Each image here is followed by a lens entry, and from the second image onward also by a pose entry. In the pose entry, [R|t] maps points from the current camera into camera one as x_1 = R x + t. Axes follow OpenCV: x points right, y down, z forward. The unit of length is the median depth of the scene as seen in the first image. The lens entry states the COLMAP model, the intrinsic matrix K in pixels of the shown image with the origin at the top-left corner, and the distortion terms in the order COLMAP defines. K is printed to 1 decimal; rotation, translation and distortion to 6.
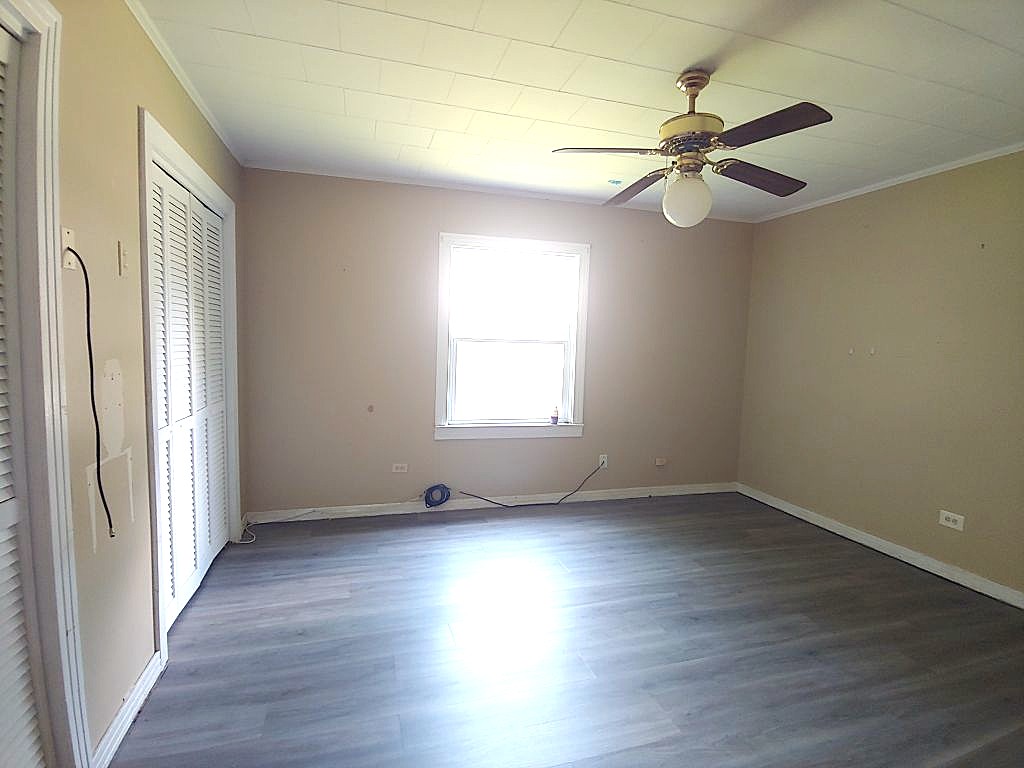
lens RADIAL K [[521.5, 0, 511.0], [0, 521.5, 385.0], [0, 0, 1]] dist [-0.020101, -0.000495]
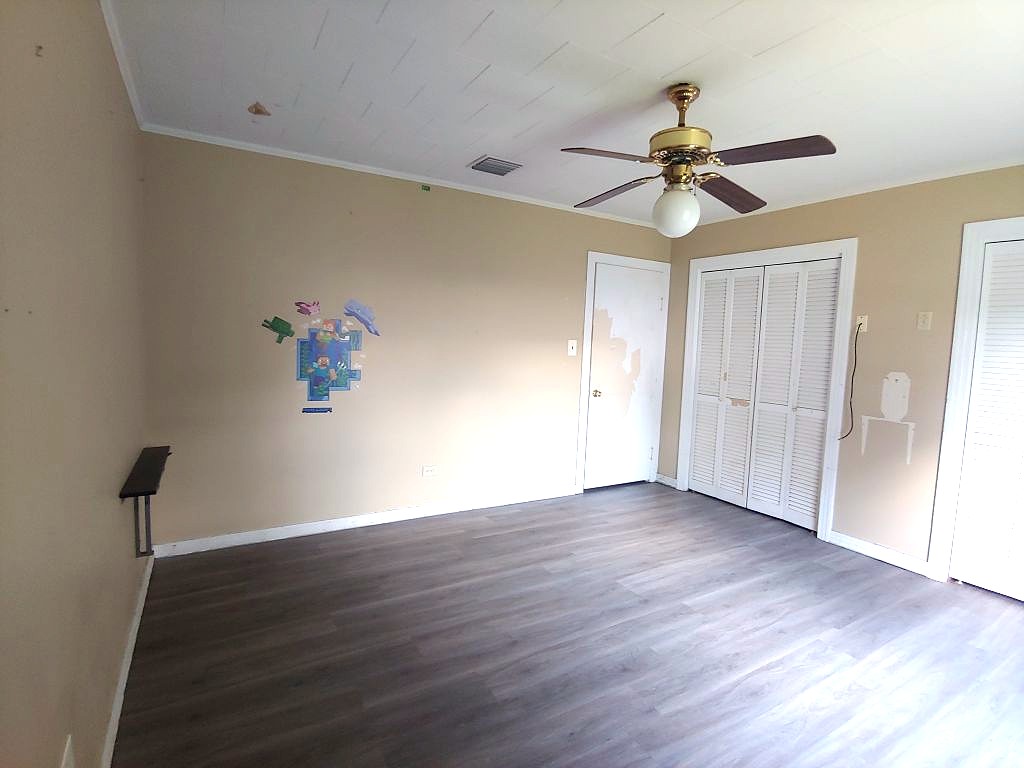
lens RADIAL K [[521.5, 0, 513.6], [0, 521.5, 391.1], [0, 0, 1]] dist [-0.020101, -0.000495]
pose [[-0.968358, -0.031473, -0.247571, 0.794161], [-0.072993, 0.984355, 0.160369, -0.132638], [0.238651, 0.173365, -0.955505, 1.768099]]
